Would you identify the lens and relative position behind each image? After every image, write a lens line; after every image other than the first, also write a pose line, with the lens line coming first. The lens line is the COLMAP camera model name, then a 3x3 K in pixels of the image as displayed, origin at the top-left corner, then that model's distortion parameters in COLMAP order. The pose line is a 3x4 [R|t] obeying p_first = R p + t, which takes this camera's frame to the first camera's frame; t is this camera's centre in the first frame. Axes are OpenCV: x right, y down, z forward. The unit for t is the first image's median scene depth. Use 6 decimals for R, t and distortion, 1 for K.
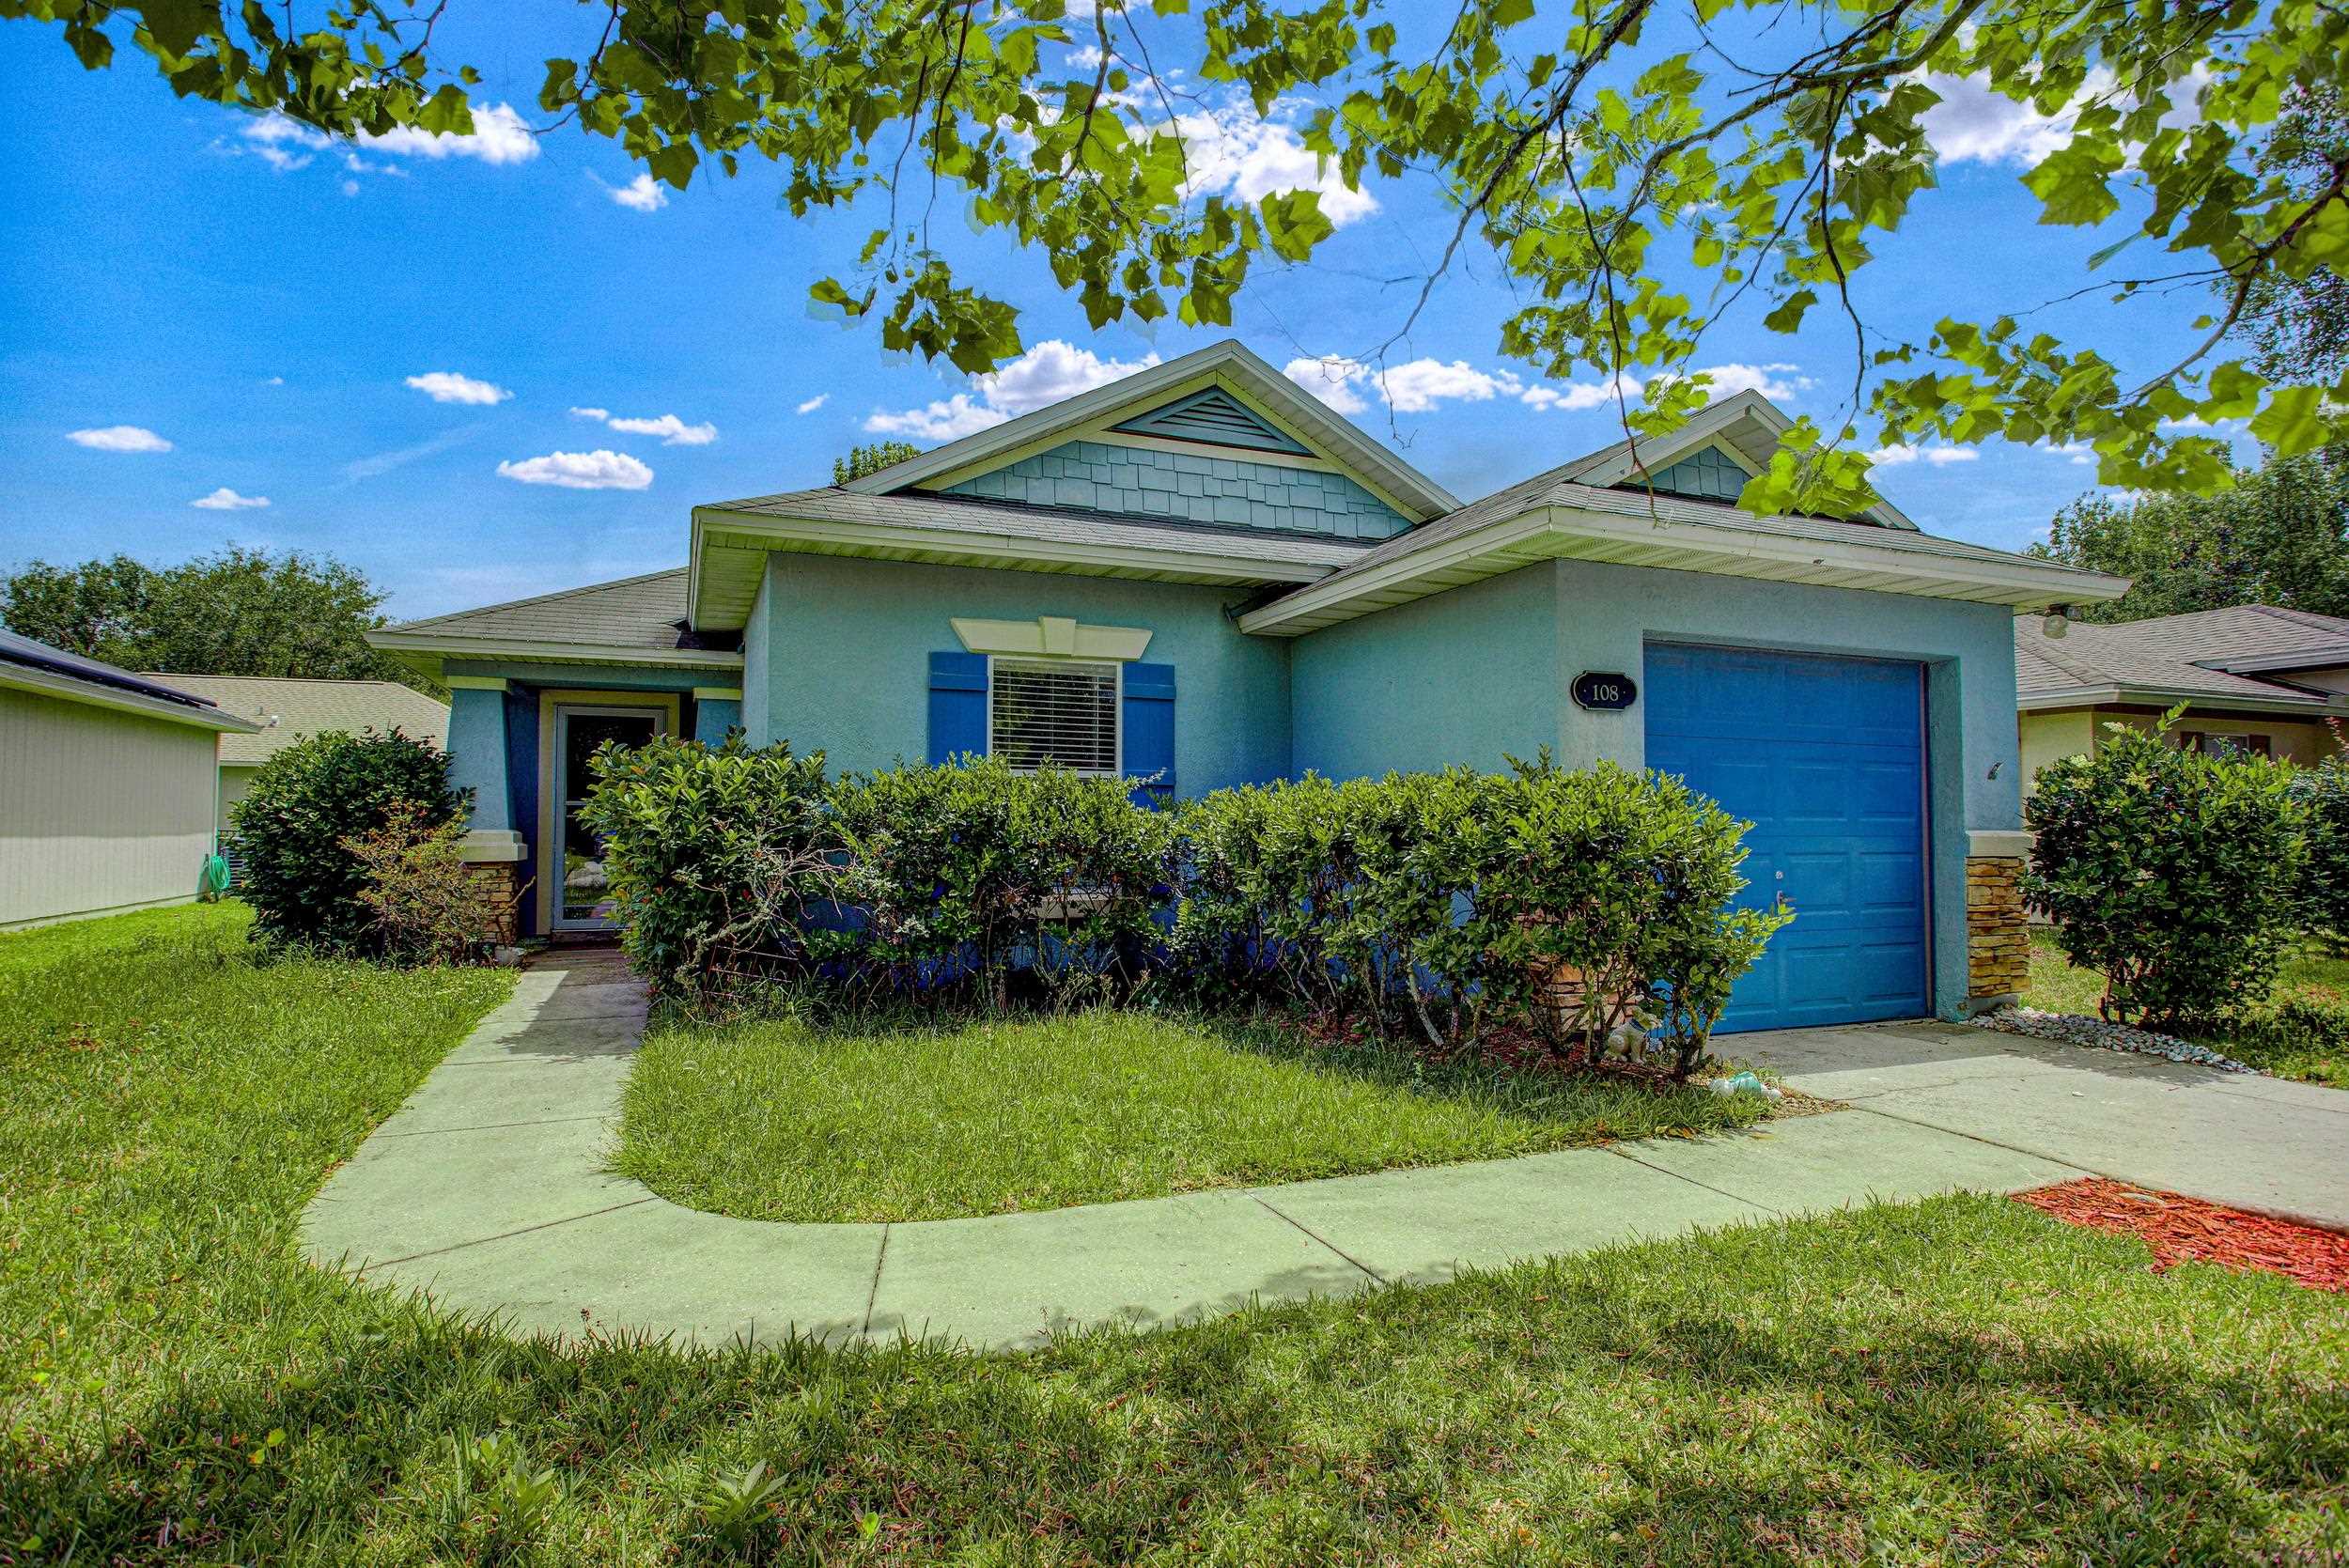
lens RADIAL K [[1181.9, 0, 1171.0], [0, 1181.9, 778.1], [0, 0, 1]] dist [-0.016716, 0.002000]
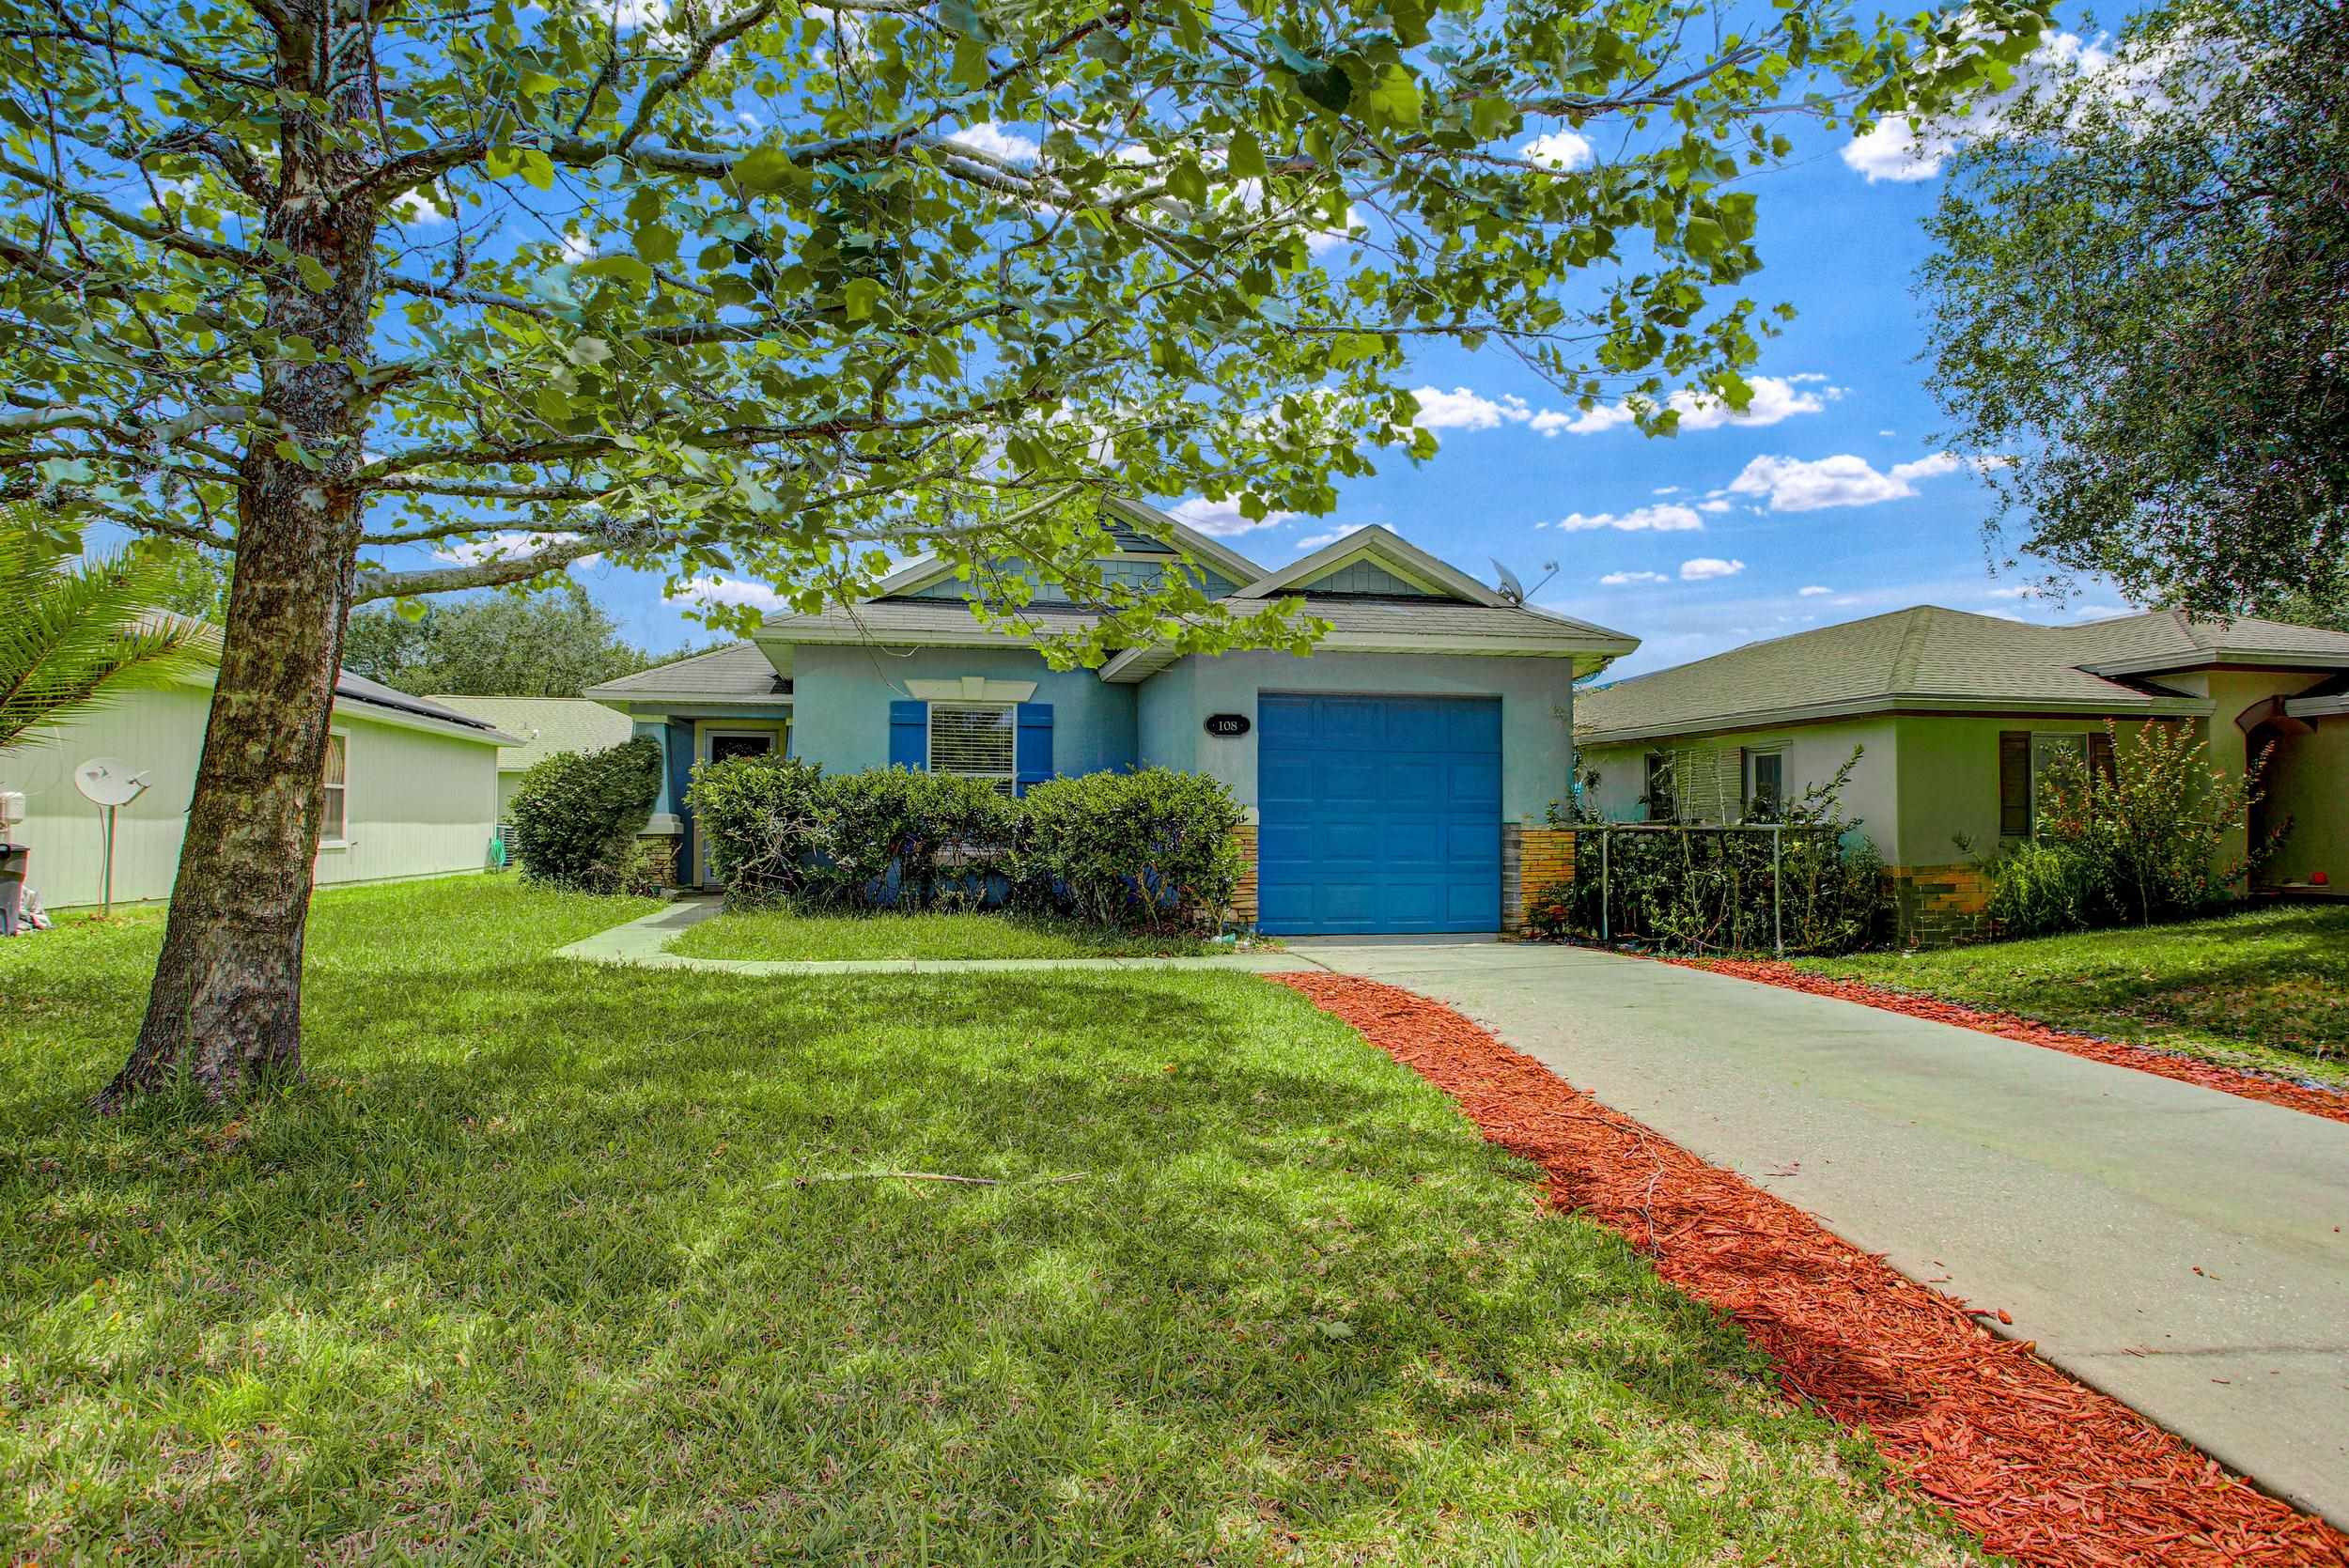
lens RADIAL K [[1302.5, 0, 1170.0], [0, 1302.5, 776.9], [0, 0, 1]] dist [0.003270, 0.000701]
pose [[0.979683, -0.006093, -0.200462, 0.520657], [0.006146, 0.999981, -0.000355, 0.000670], [0.200460, -0.000884, 0.979701, -0.669186]]
